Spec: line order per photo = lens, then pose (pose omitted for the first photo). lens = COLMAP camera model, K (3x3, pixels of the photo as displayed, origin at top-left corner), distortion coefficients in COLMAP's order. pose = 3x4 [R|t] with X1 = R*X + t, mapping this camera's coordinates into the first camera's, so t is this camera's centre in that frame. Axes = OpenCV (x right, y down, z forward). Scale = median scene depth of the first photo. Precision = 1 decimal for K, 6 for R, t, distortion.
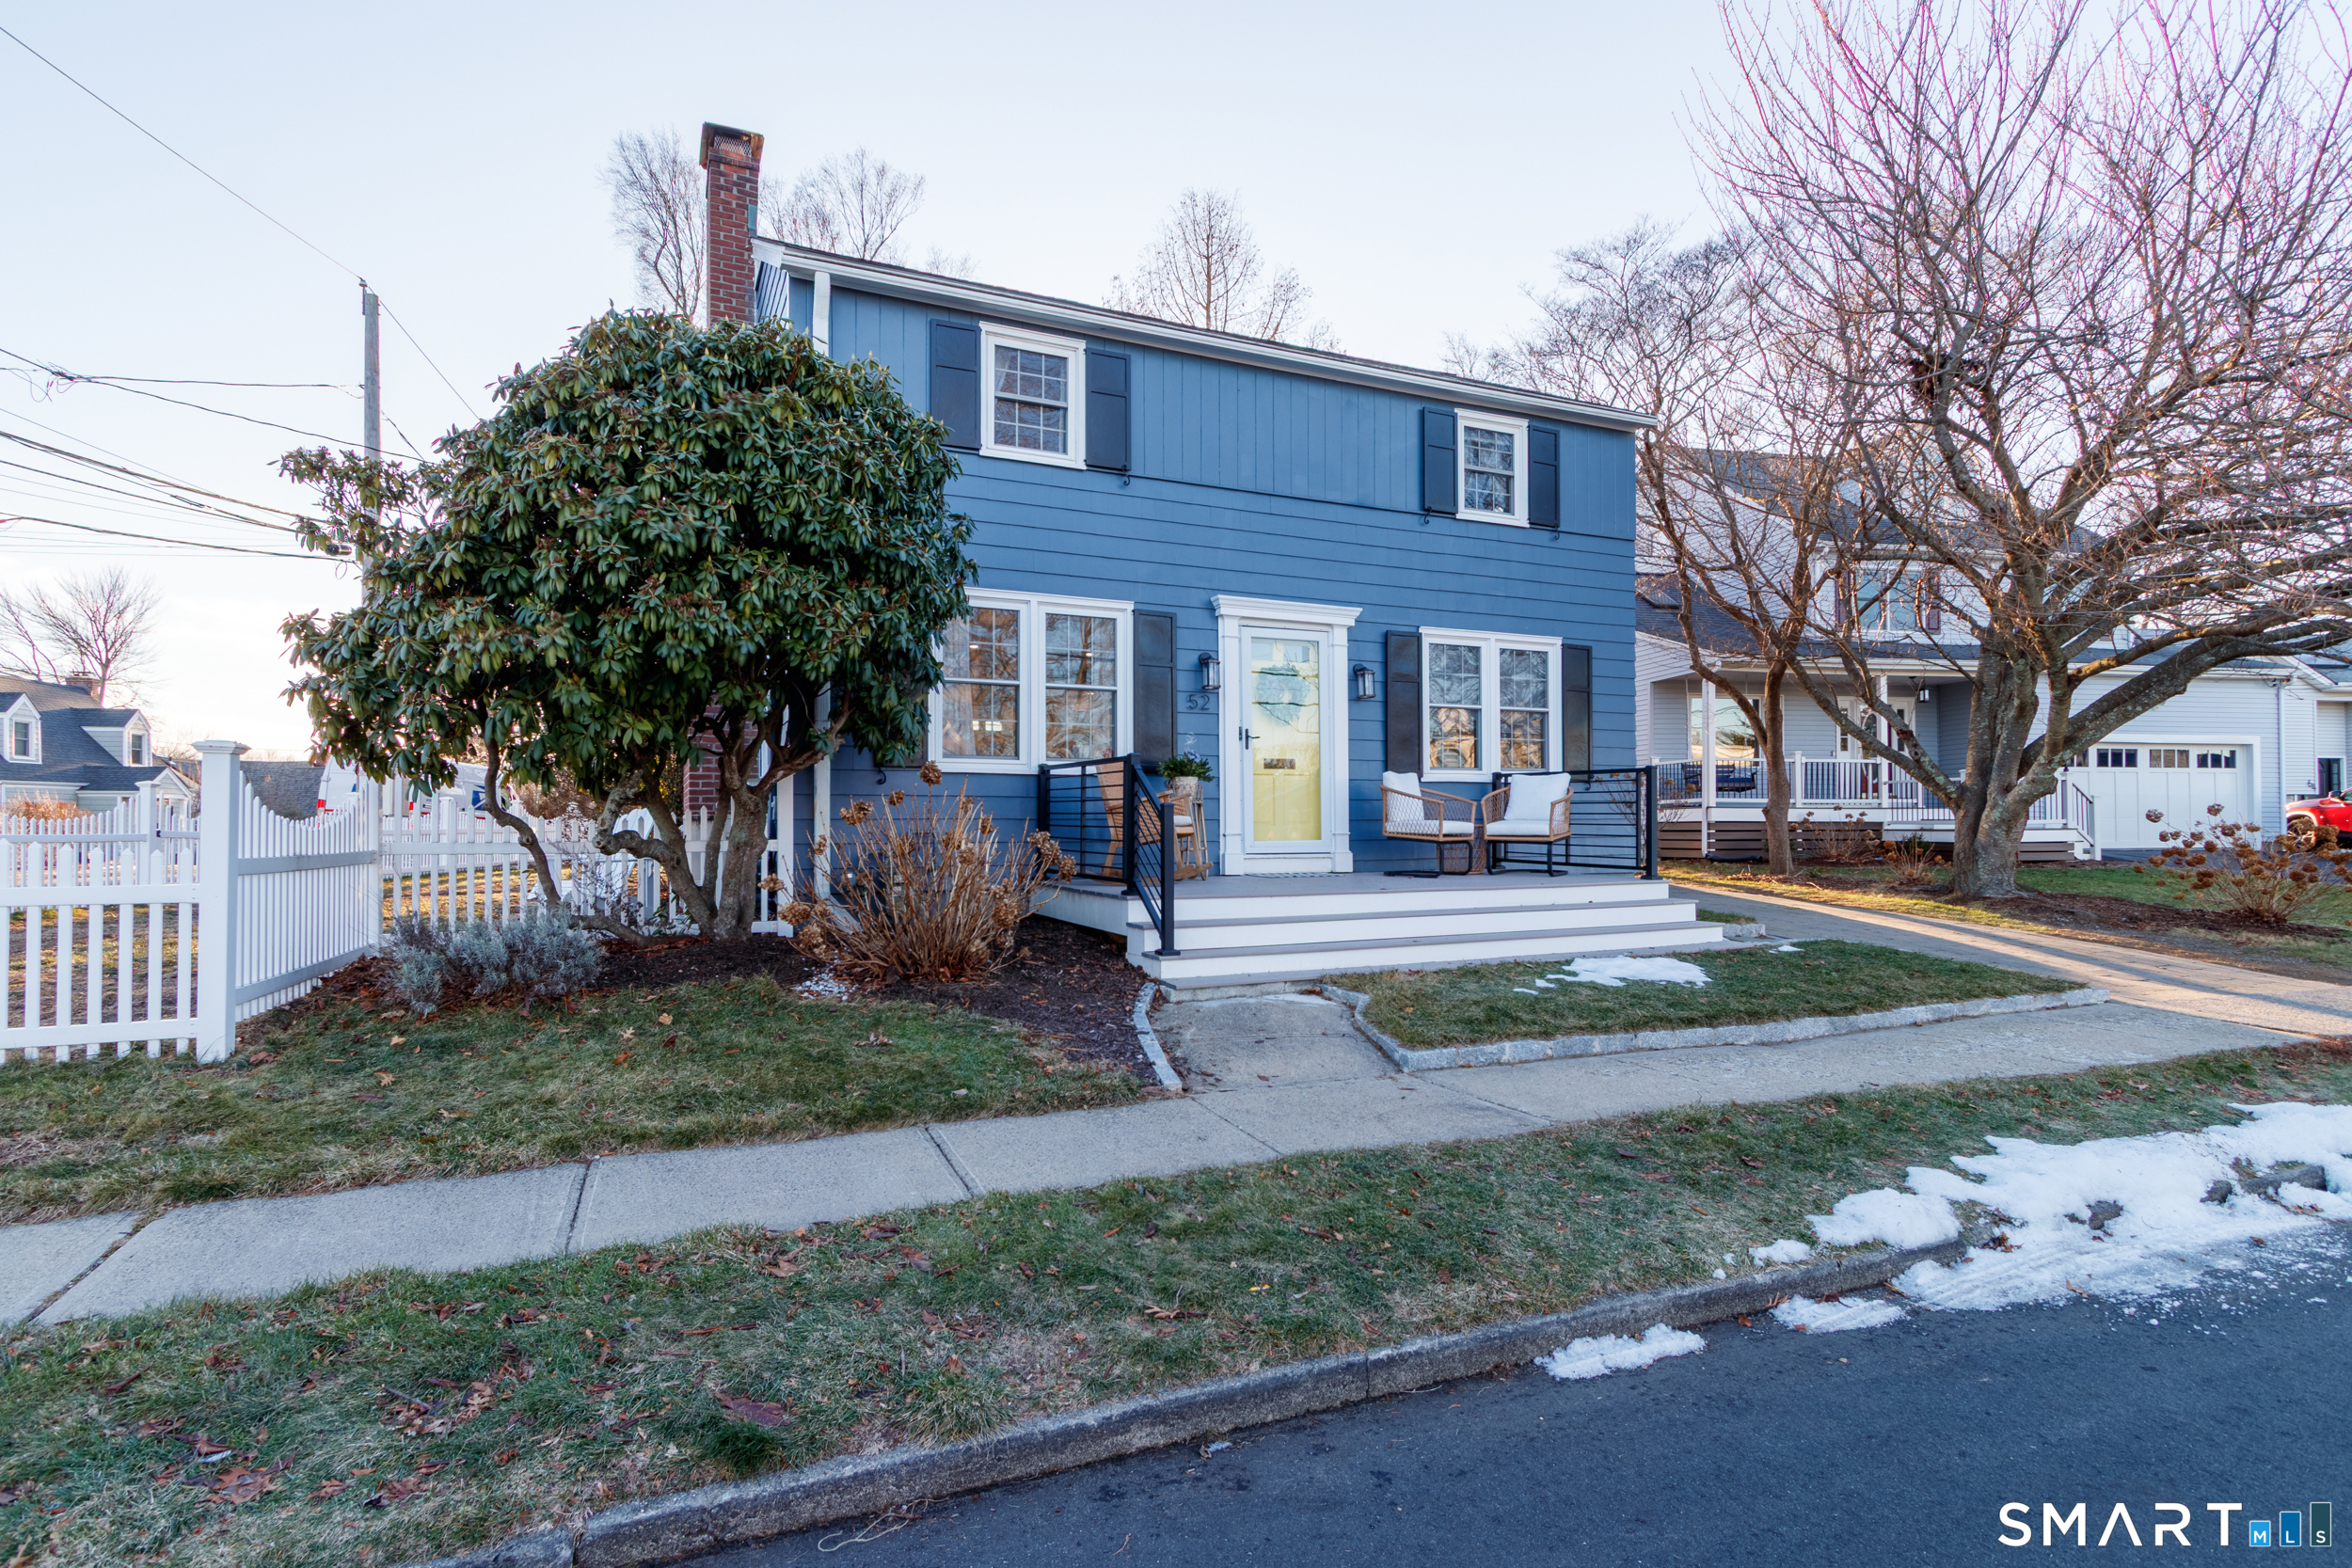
lens RADIAL K [[1182.6, 0, 1168.2], [0, 1182.6, 790.1], [0, 0, 1]] dist [0.003163, 0.000729]
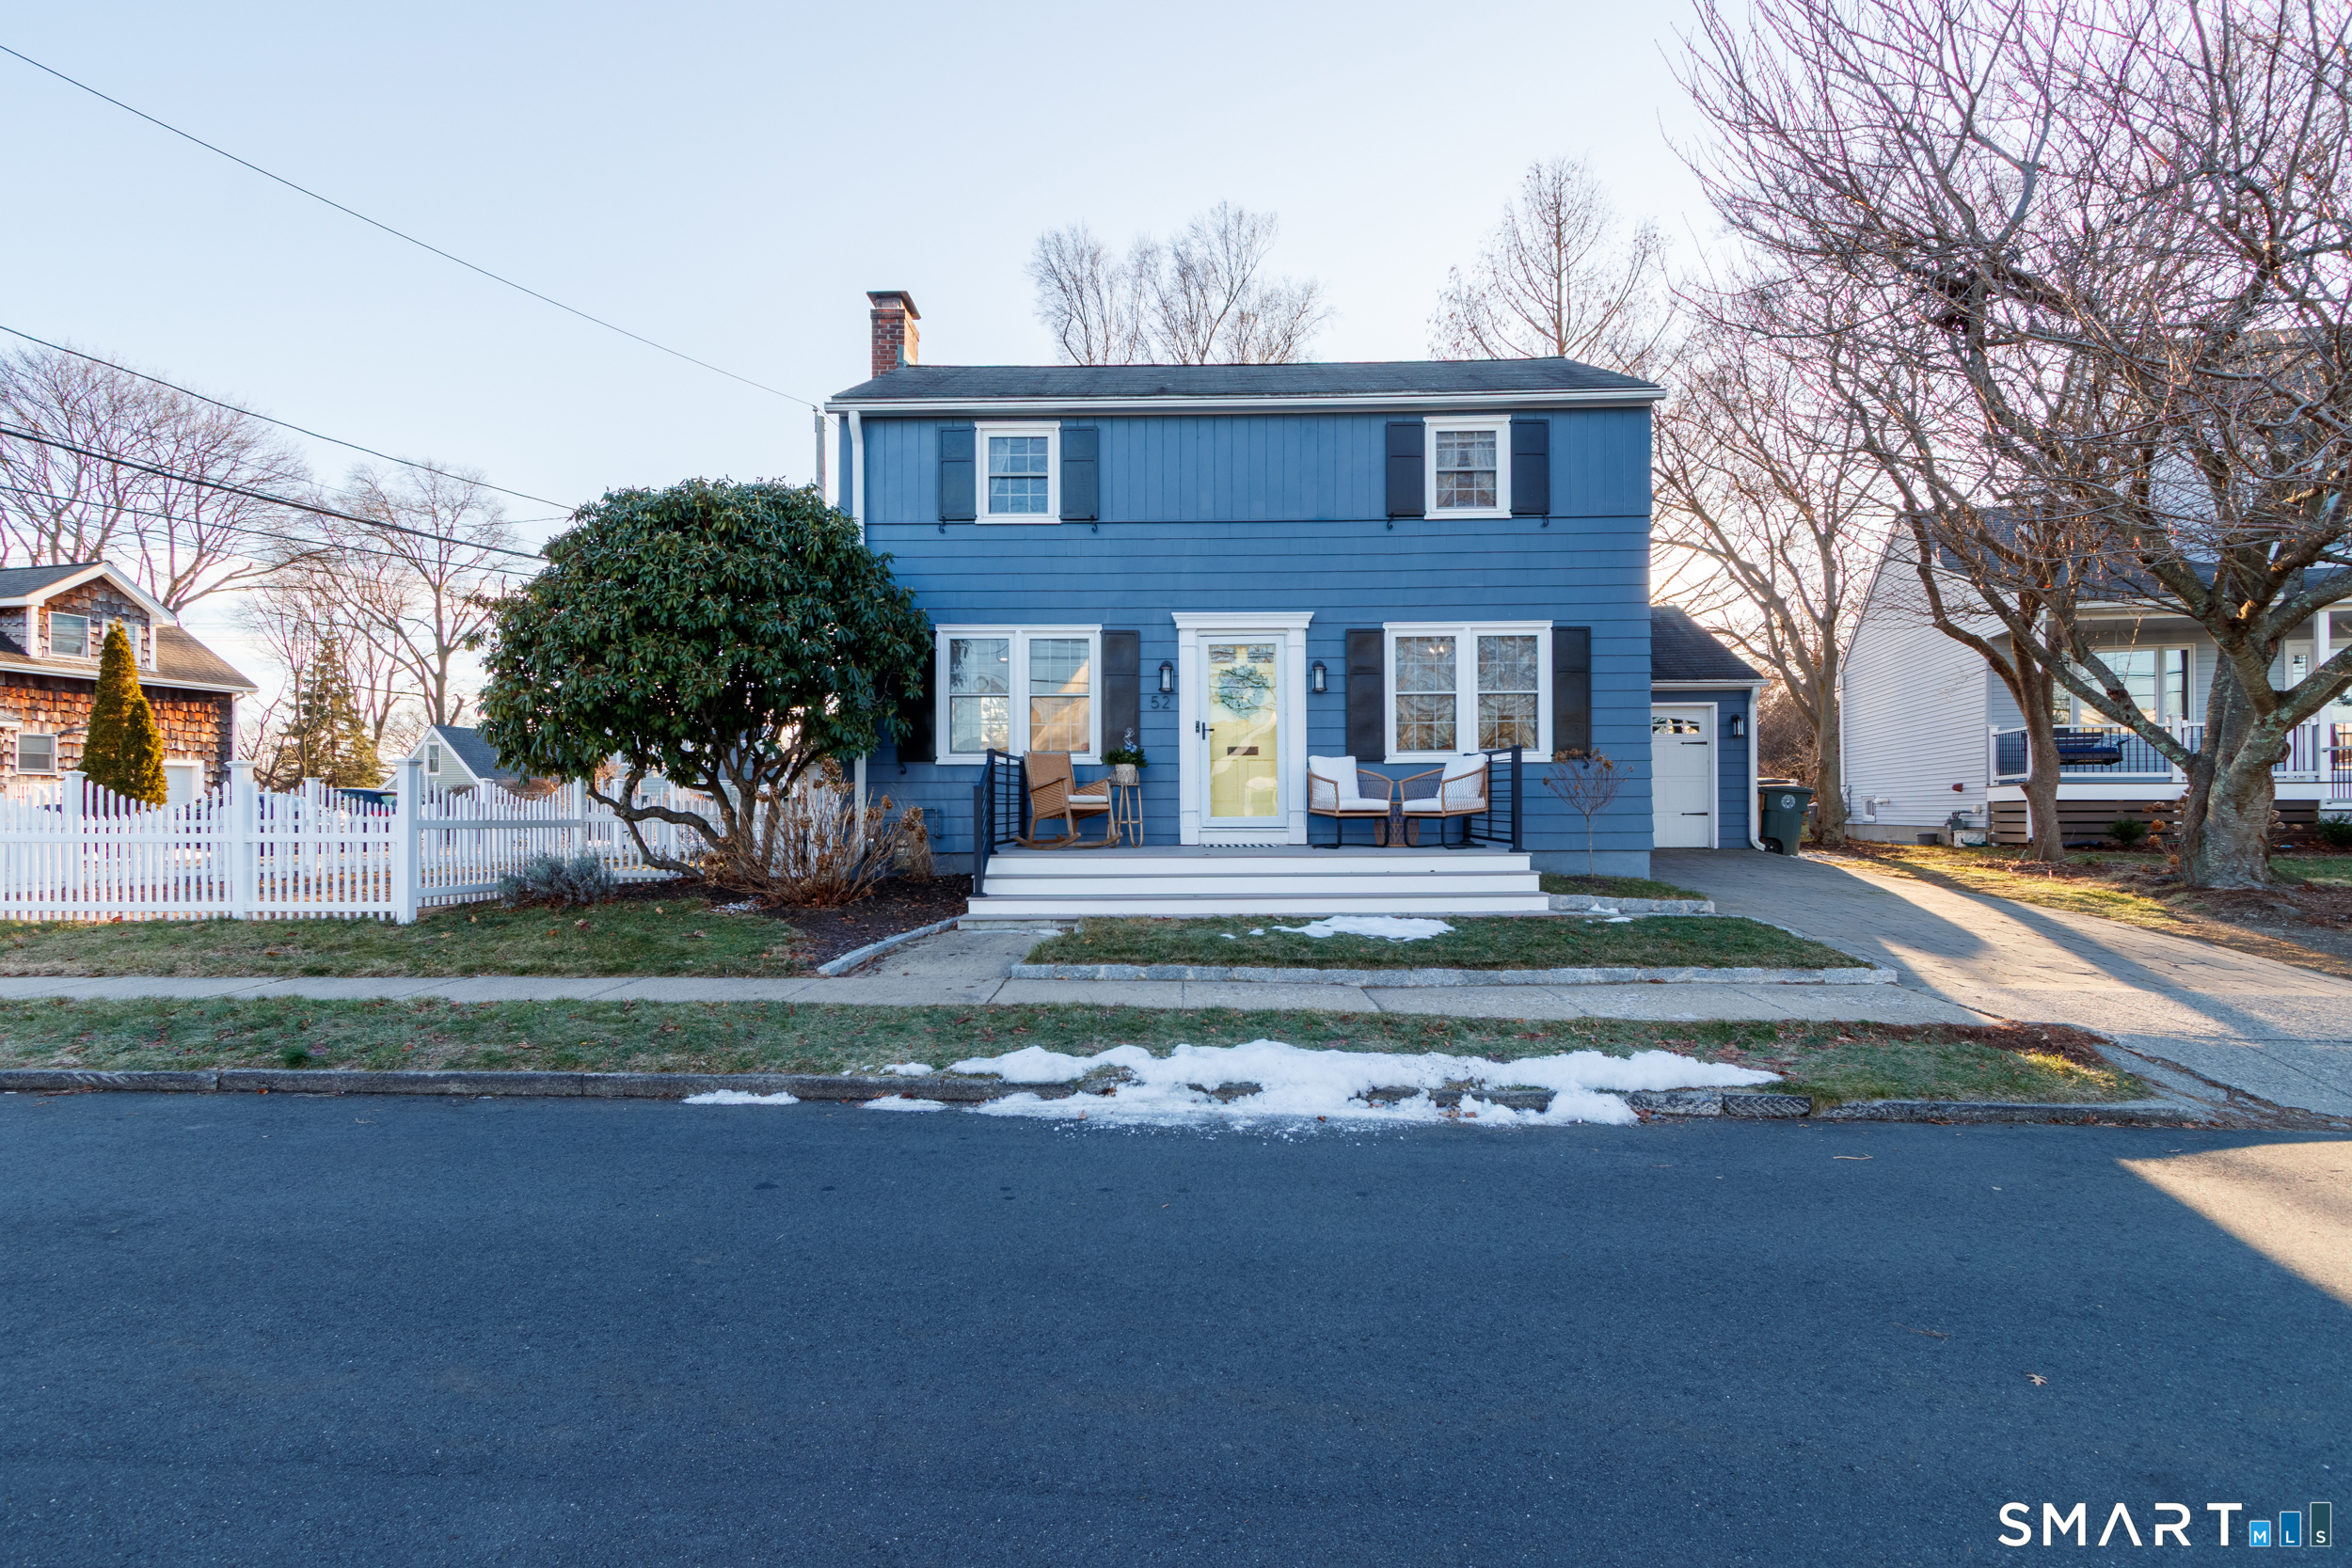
lens RADIAL K [[1182.6, 0, 1158.6], [0, 1182.6, 790.4], [0, 0, 1]] dist [0.003163, 0.000729]
pose [[0.895648, -0.009999, -0.444651, 0.557217], [0.014750, 0.999865, 0.007225, 0.007216], [0.444518, -0.013029, 0.895675, -0.086836]]
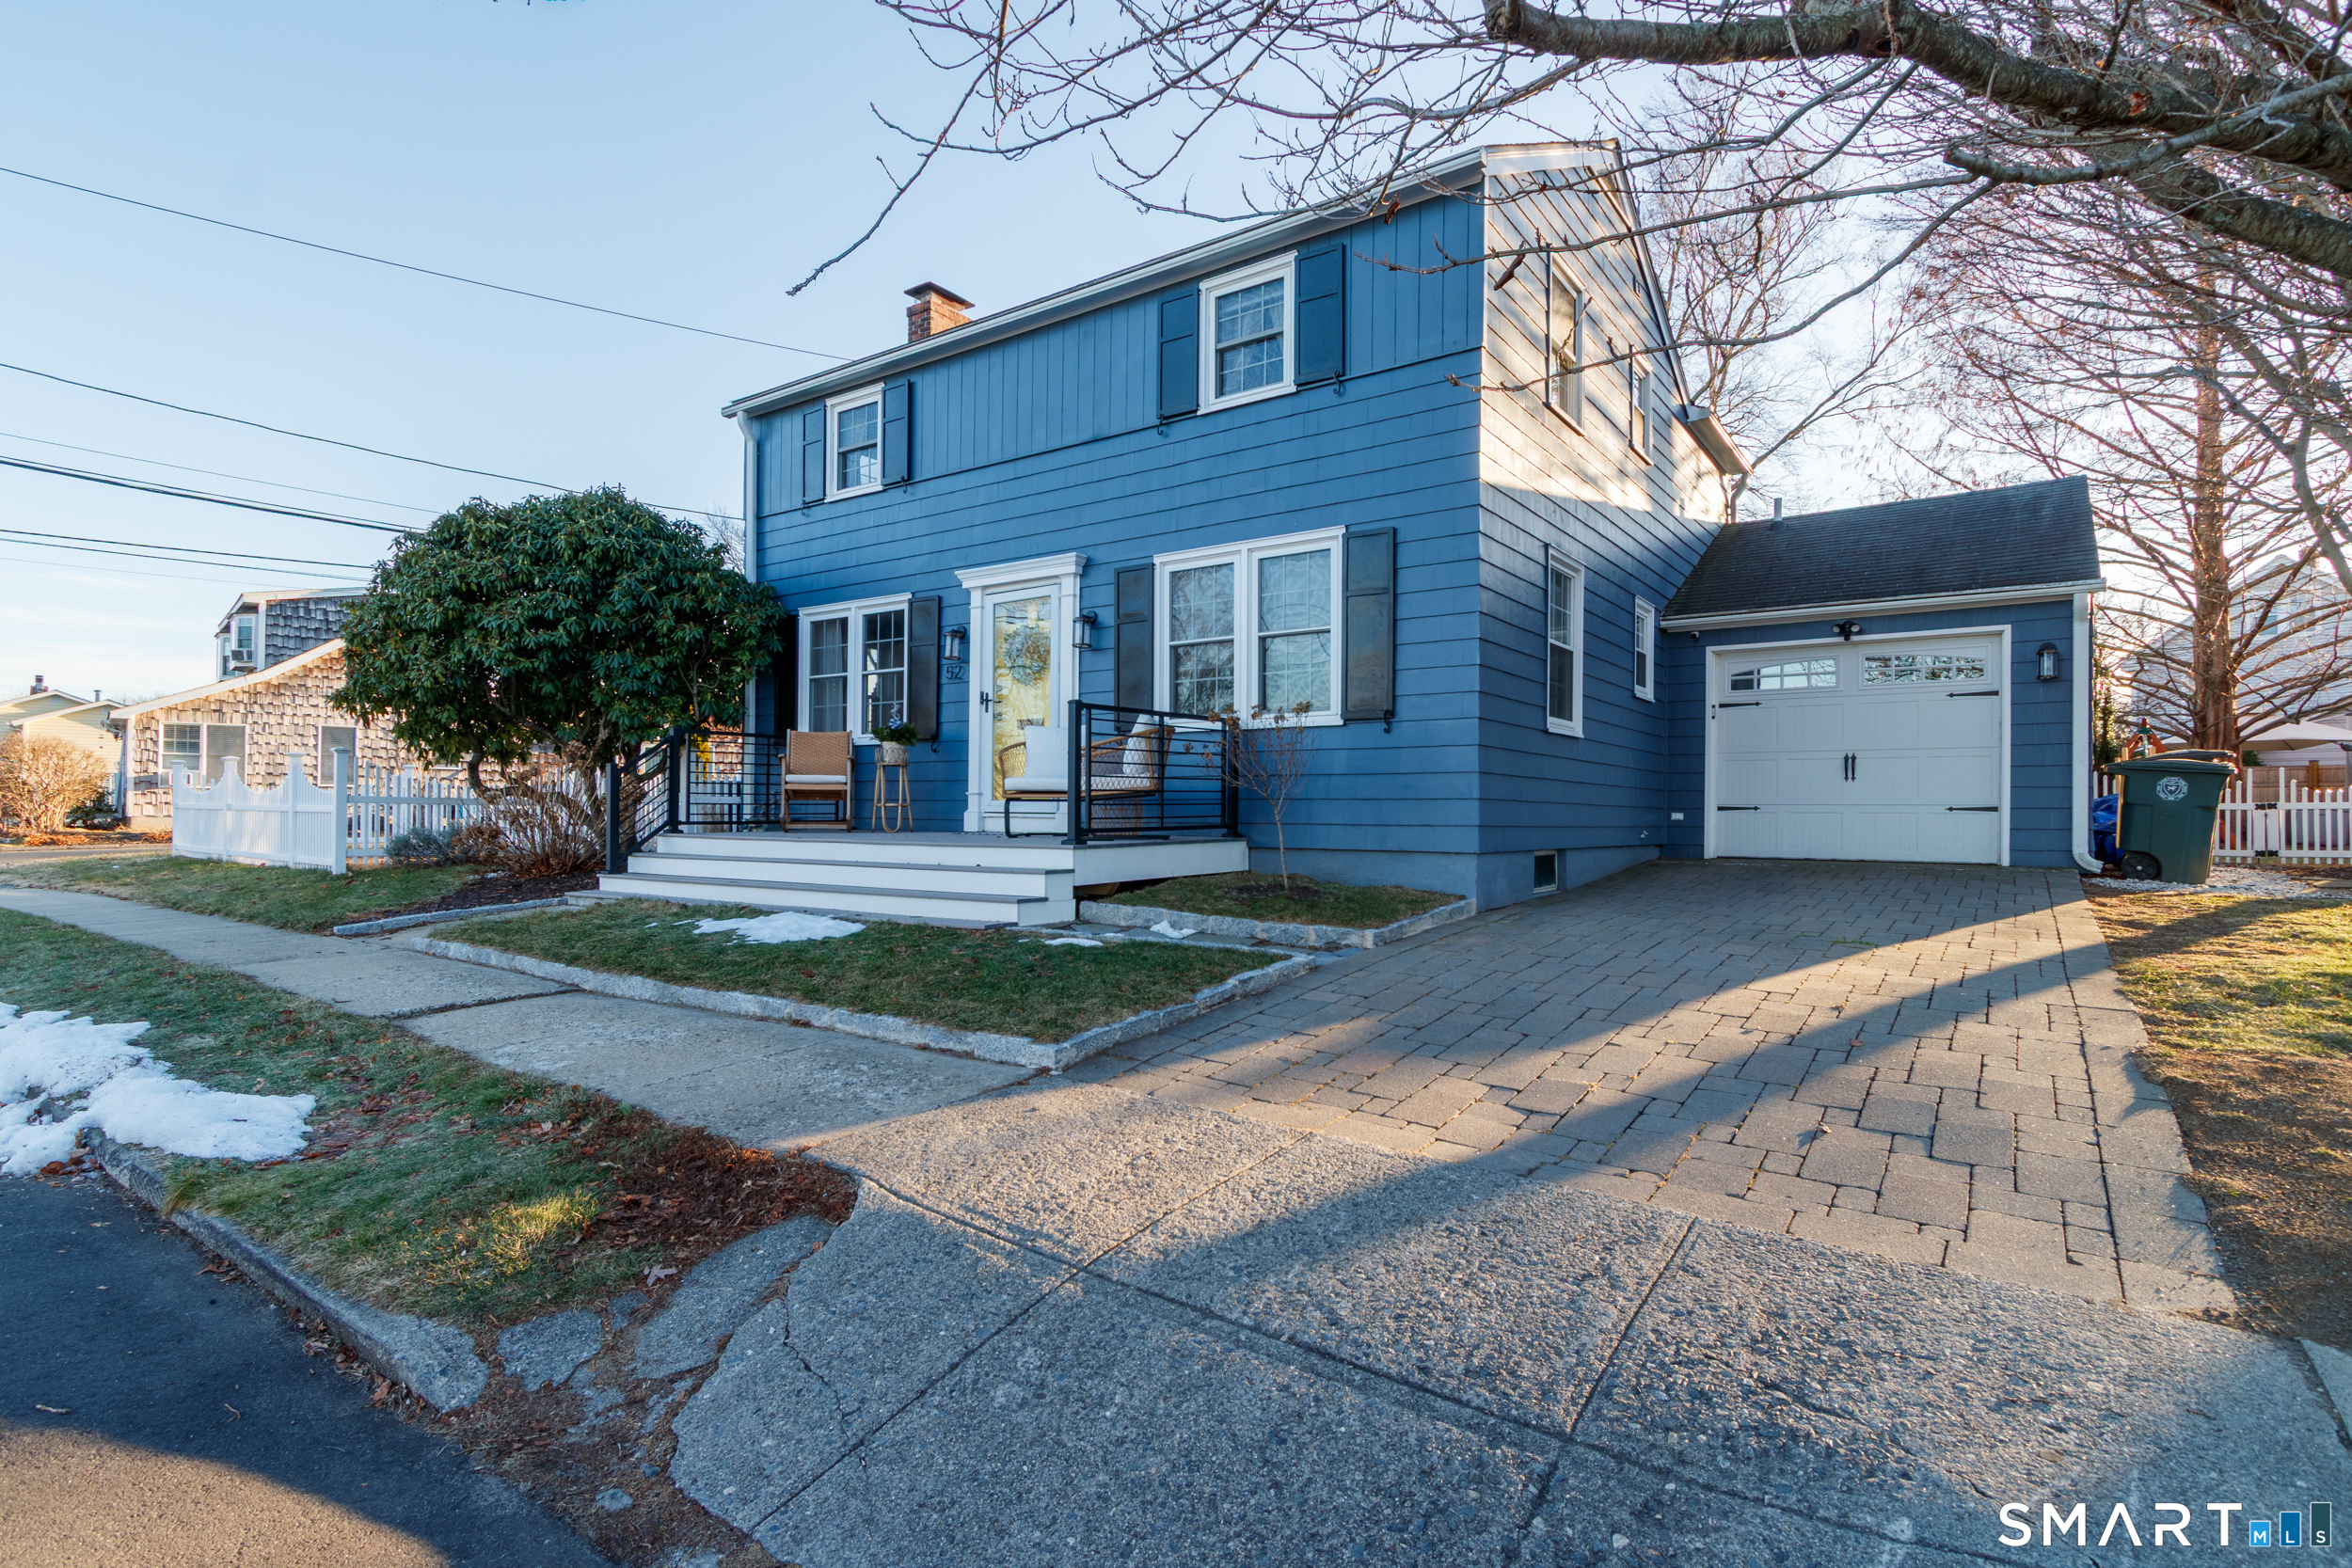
lens RADIAL K [[1182.6, 0, 1160.6], [0, 1182.6, 791.3], [0, 0, 1]] dist [0.003163, 0.000729]
pose [[0.481967, -0.011437, -0.876115, 1.058083], [0.015474, 0.999870, -0.004539, 0.042254], [0.876053, -0.011369, 0.482081, 0.632967]]
